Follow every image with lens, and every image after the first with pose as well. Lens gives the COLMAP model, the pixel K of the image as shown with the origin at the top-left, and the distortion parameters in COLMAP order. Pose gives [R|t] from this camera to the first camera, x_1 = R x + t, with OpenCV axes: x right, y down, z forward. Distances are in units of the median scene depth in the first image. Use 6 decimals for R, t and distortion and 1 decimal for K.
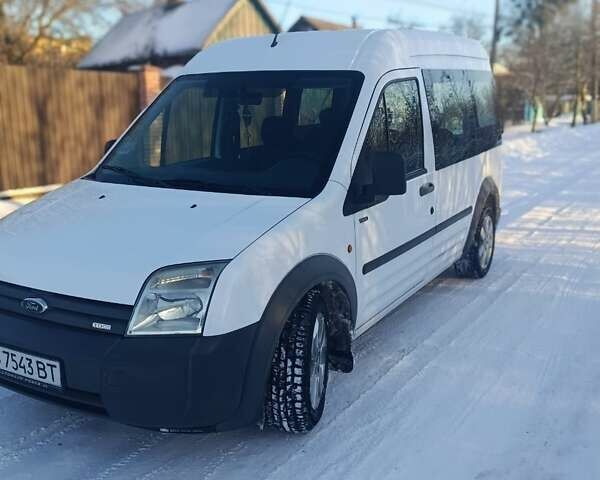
lens RADIAL K [[634.8, 0, 298.8], [0, 634.8, 228.0], [0, 0, 1]] dist [0.132250, -0.272998]
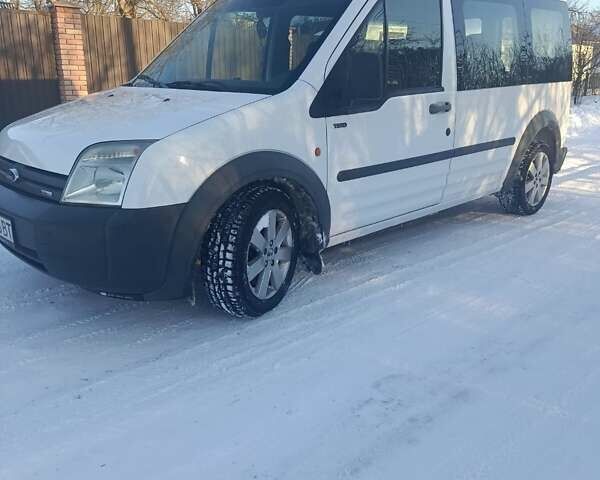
lens RADIAL K [[547.3, 0, 298.2], [0, 547.3, 228.3], [0, 0, 1]] dist [0.139067, -0.238847]
pose [[0.963975, 0.083641, -0.252499, 0.297622], [-0.063558, 0.994206, 0.086687, 0.084986], [0.258286, -0.067516, 0.963706, 0.150649]]
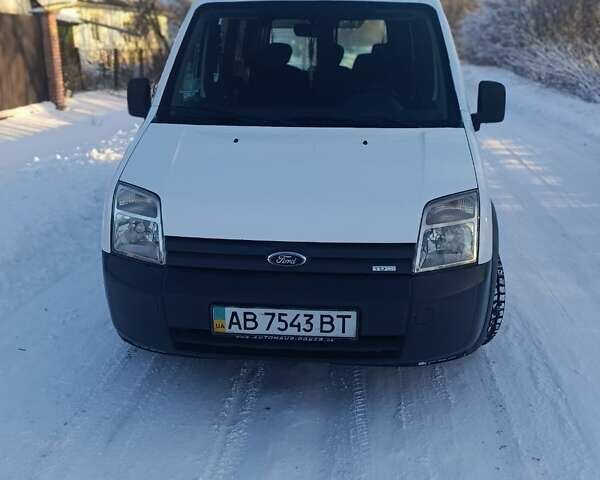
lens RADIAL K [[634.8, 0, 298.8], [0, 634.8, 228.0], [0, 0, 1]] dist [0.132250, -0.272998]
pose [[0.899179, -0.109791, 0.423583, -0.678449], [0.073222, 0.992115, 0.101716, -0.011590], [-0.431410, -0.060445, 0.900129, 0.165044]]
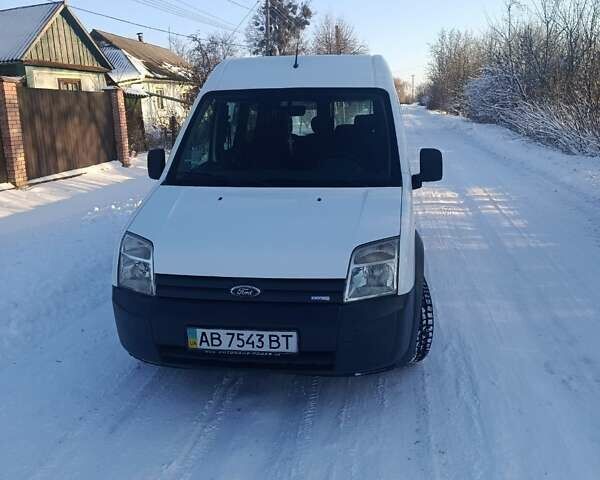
lens RADIAL K [[544.2, 0, 300.6], [0, 544.2, 229.8], [0, 0, 1]] dist [0.114735, -0.220651]
pose [[0.923952, -0.091167, 0.371484, -0.597311], [0.082504, 0.995820, 0.039182, -0.019809], [-0.373504, -0.005553, 0.927612, 0.030793]]
